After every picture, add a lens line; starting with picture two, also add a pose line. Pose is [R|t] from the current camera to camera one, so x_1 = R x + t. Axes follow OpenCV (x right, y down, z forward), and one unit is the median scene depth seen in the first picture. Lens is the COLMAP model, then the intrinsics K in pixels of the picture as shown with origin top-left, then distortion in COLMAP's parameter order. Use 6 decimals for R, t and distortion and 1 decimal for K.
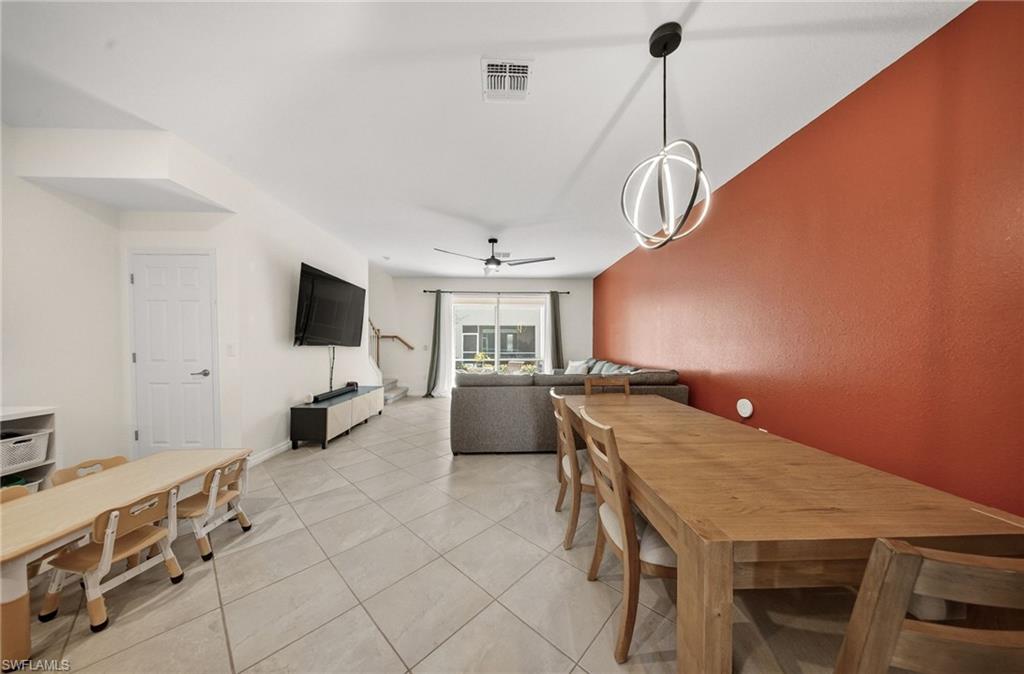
lens RADIAL K [[311.8, 0, 512.2], [0, 311.8, 352.3], [0, 0, 1]] dist [0.000708, -0.000028]
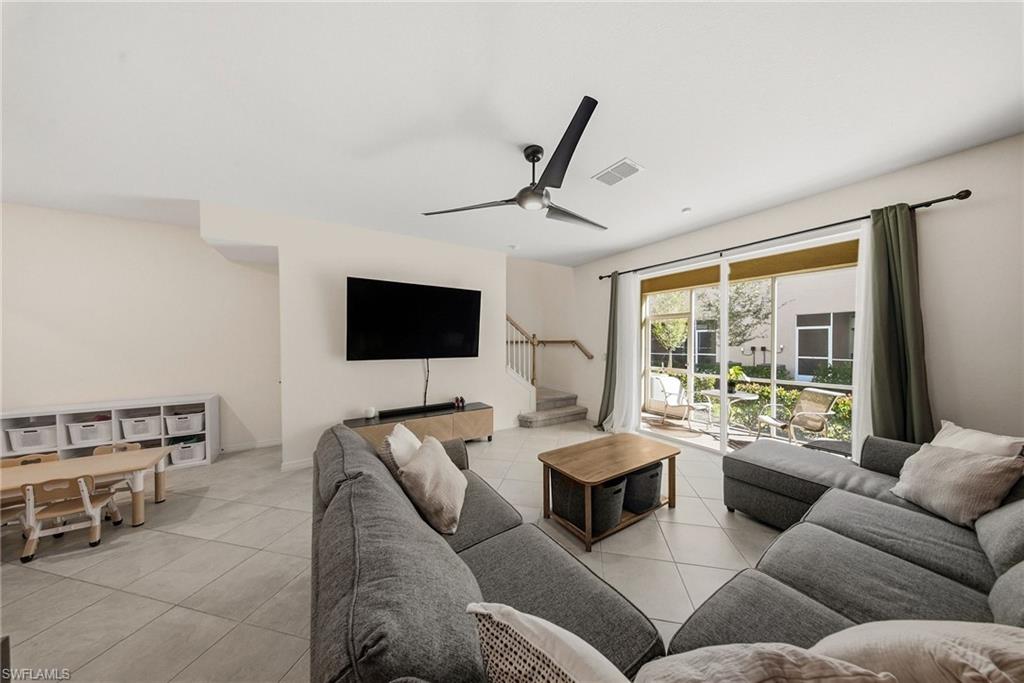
lens RADIAL K [[304.2, 0, 512.7], [0, 304.2, 343.7], [0, 0, 1]] dist [0.000399, -0.000099]
pose [[0.509524, 0.000593, -0.860456, 0.510647], [-0.015151, 0.999851, -0.008283, -0.086545], [0.860323, 0.017257, 0.509457, 1.142107]]
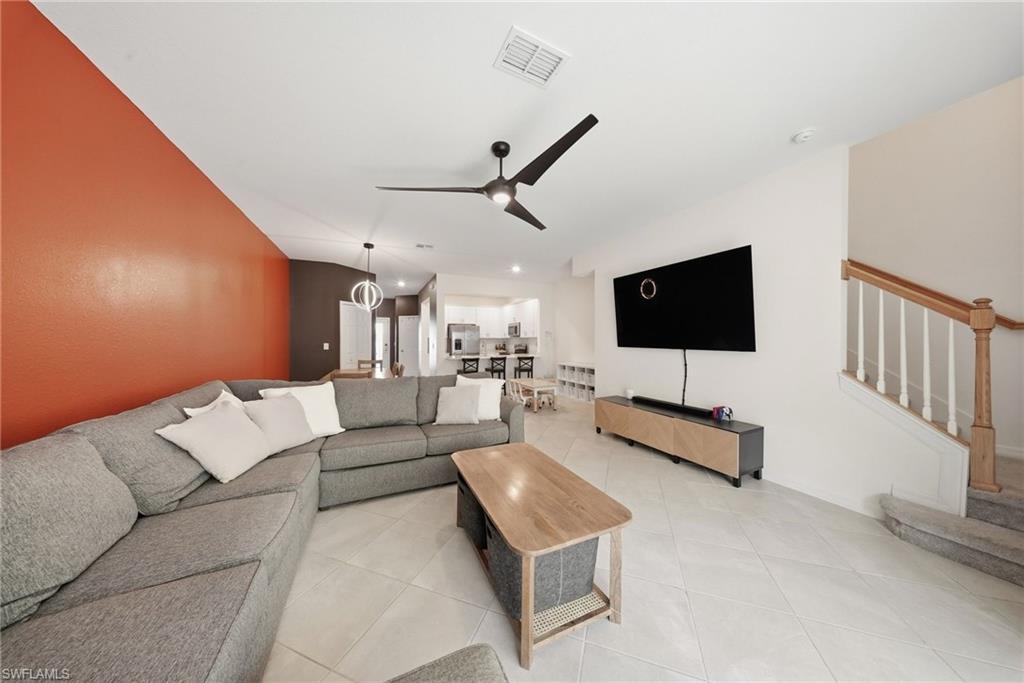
lens RADIAL K [[304.2, 0, 512.7], [0, 304.2, 343.7], [0, 0, 1]] dist [0.000399, -0.000099]
pose [[-0.921023, -0.000404, -0.389507, 0.181345], [-0.013698, 0.999415, 0.031353, -0.074633], [0.389267, 0.034212, -0.920490, 2.316443]]
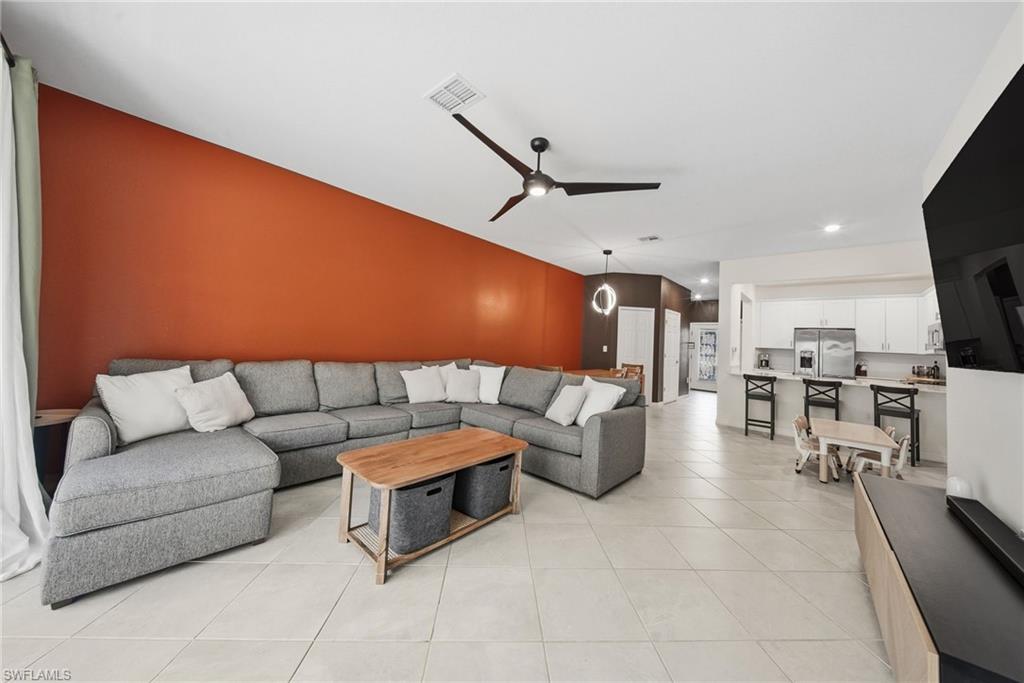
lens RADIAL K [[345.1, 0, 512.7], [0, 345.1, 322.1], [0, 0, 1]] dist [-0.000551, -0.000094]
pose [[-0.723008, -0.001685, 0.690838, -0.688140], [-0.037701, 0.998603, -0.037021, -0.050110], [-0.689810, -0.052812, -0.722061, 2.243850]]
